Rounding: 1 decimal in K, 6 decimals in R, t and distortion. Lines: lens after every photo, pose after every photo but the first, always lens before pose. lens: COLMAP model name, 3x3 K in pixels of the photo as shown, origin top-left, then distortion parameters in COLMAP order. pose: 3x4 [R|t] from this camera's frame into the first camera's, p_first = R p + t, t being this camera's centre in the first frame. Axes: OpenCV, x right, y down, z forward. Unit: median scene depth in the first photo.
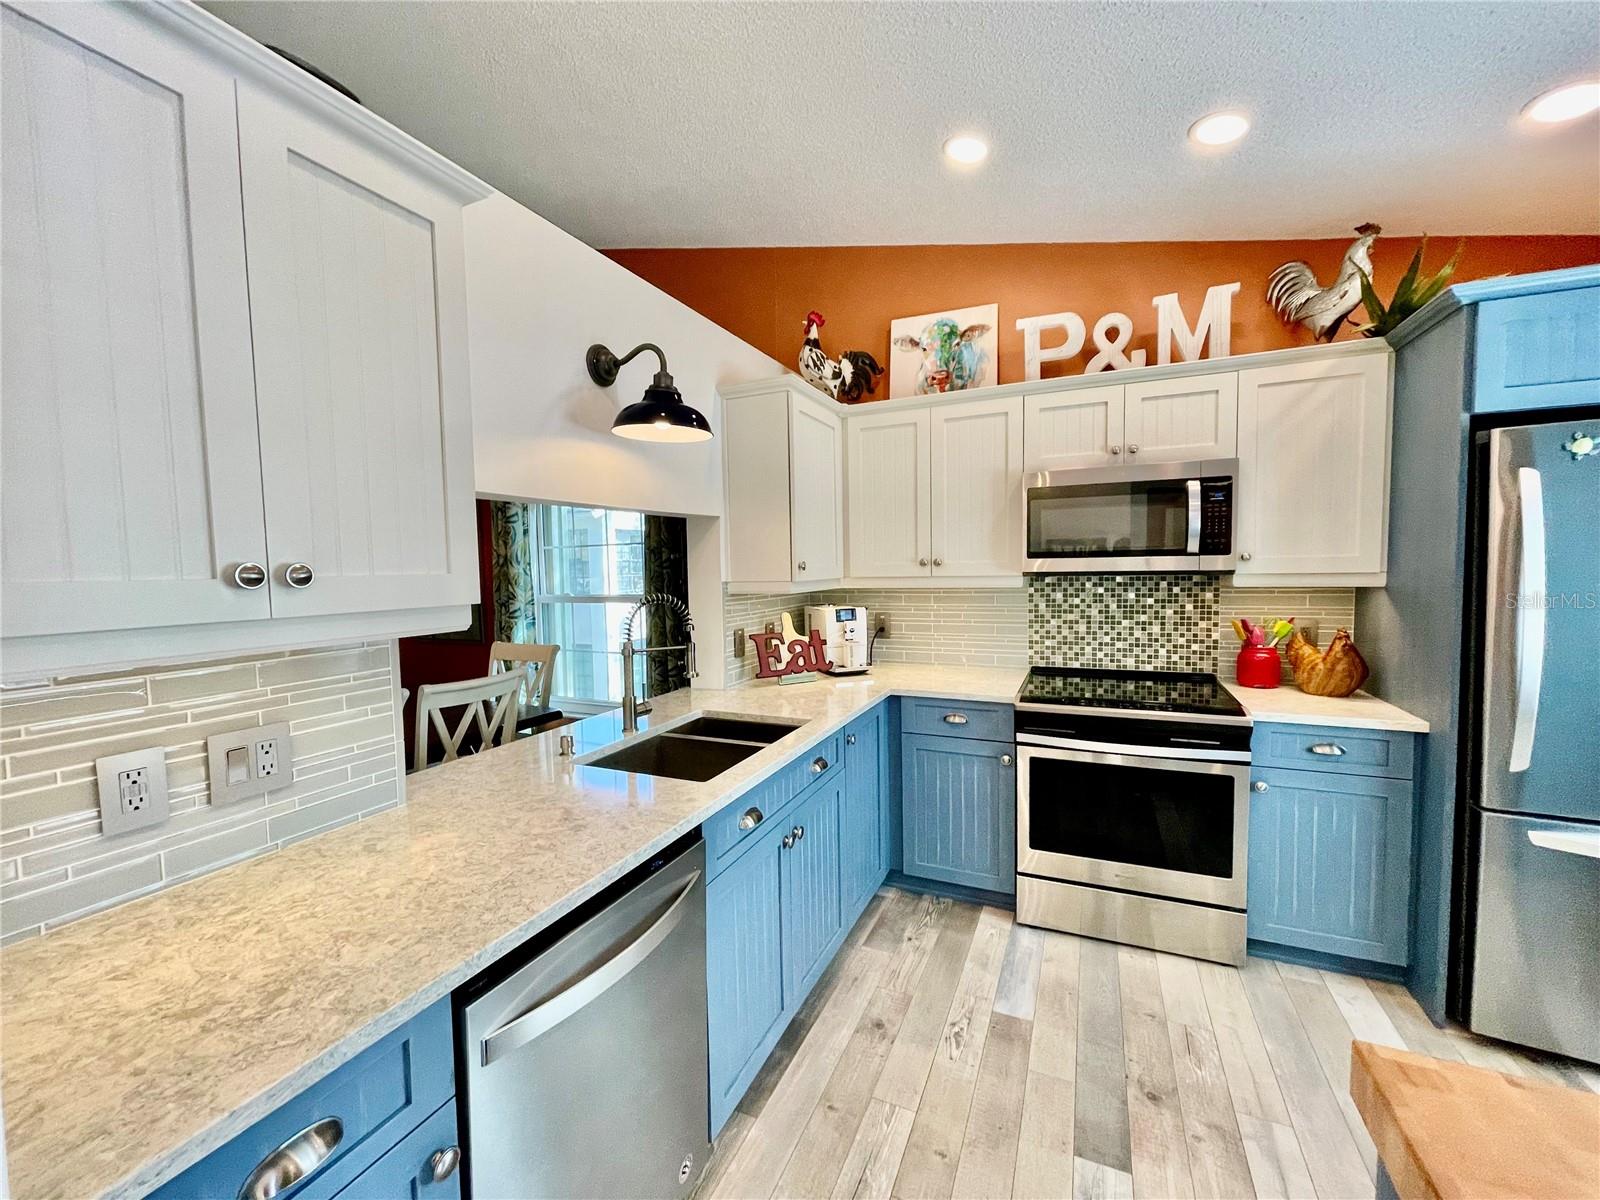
lens RADIAL K [[639.7, 0, 797.7], [0, 639.7, 601.4], [0, 0, 1]] dist [-0.003390, -0.000511]
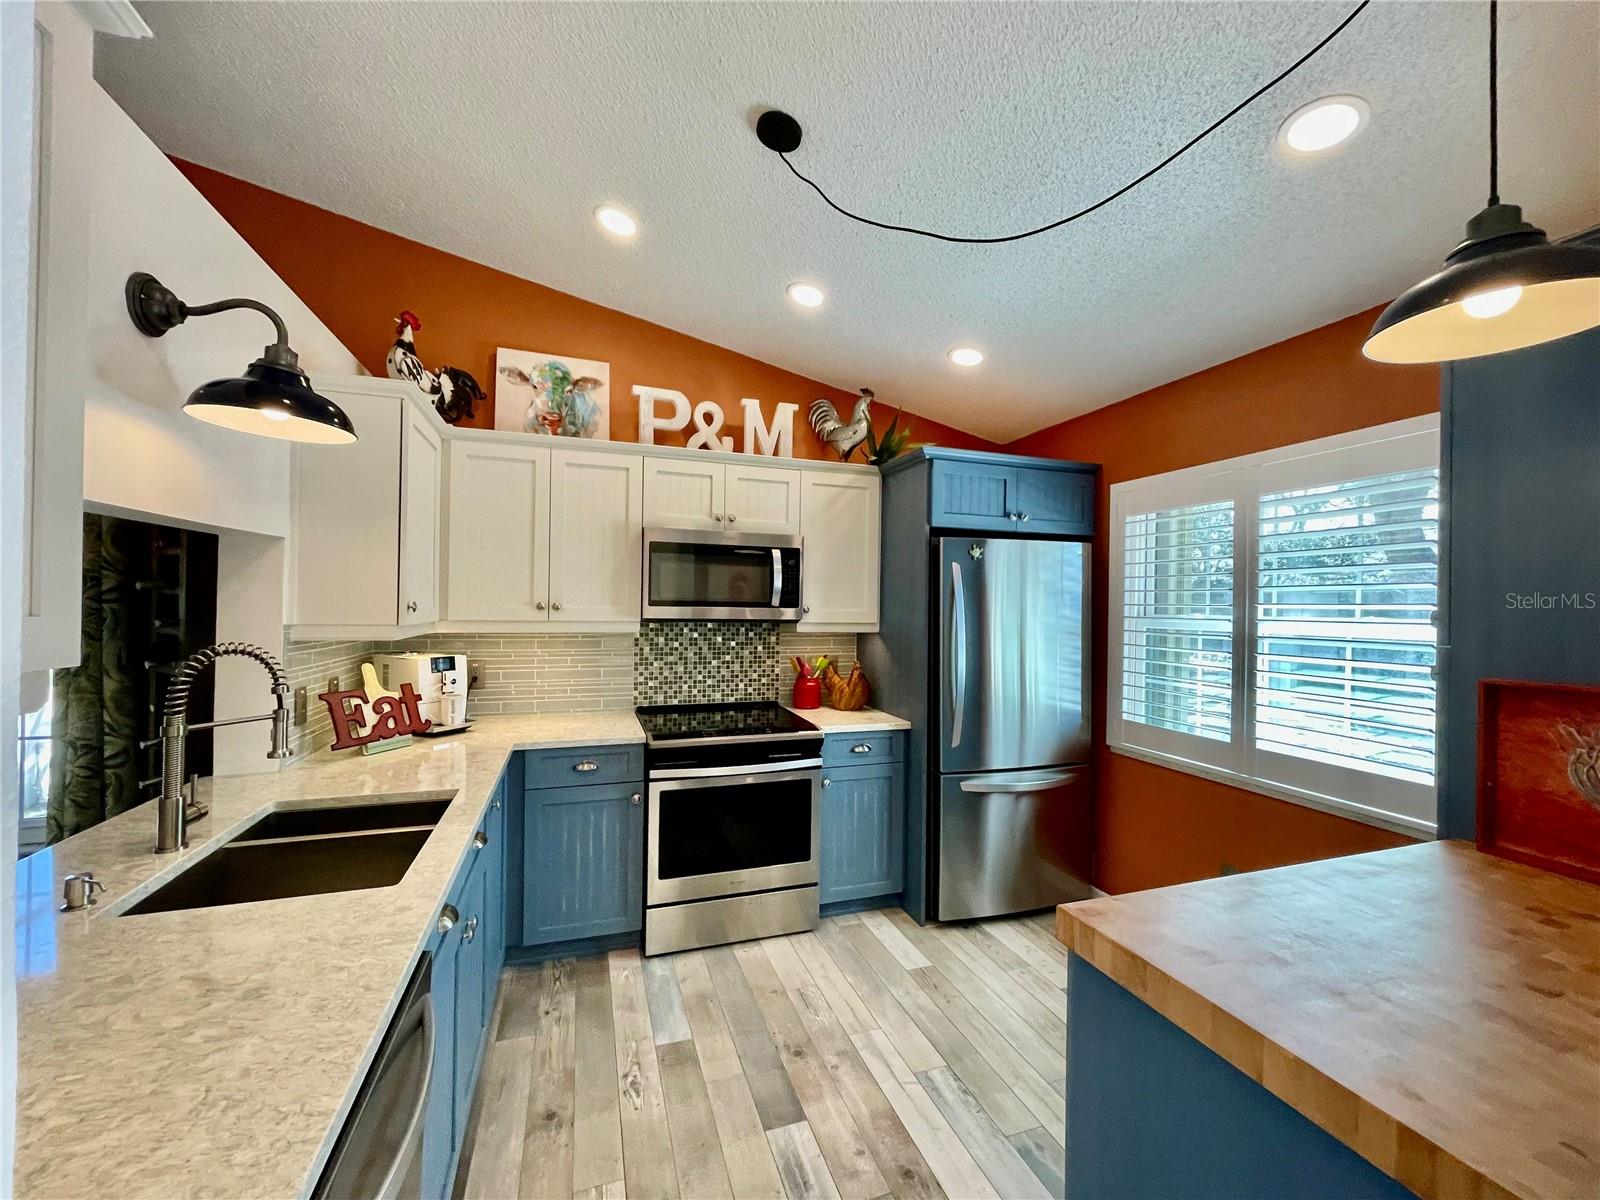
lens RADIAL K [[638.4, 0, 800.0], [0, 638.4, 600.0], [0, 0, 1]] dist [-0.001017, -0.000002]
pose [[0.727155, 0.034922, 0.685585, -0.186047], [0.011189, 0.997970, -0.062701, -0.006264], [-0.686382, 0.053264, 0.725288, 0.041345]]
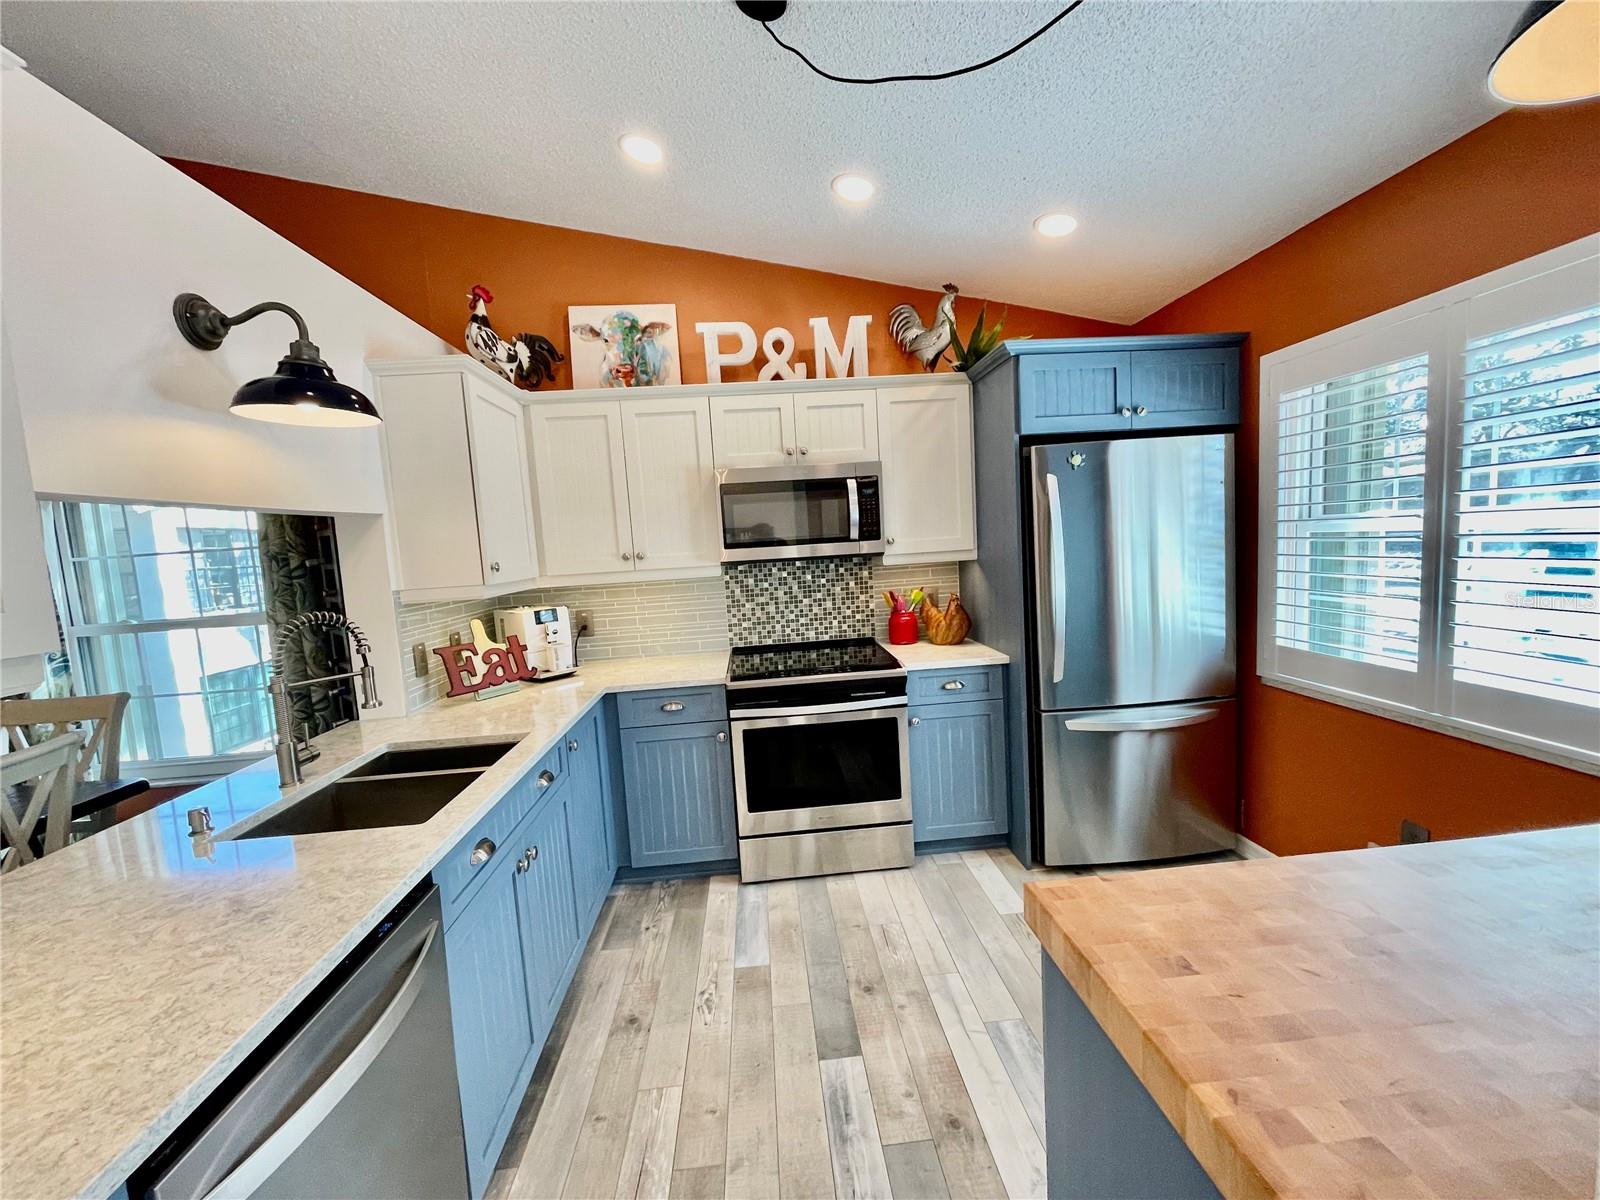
lens RADIAL K [[639.7, 0, 797.7], [0, 639.7, 601.4], [0, 0, 1]] dist [-0.003390, -0.000511]
pose [[0.877271, -0.080164, 0.473255, -0.047328], [0.072035, 0.996777, 0.035310, -0.007899], [-0.474560, 0.003115, 0.880218, -0.007421]]
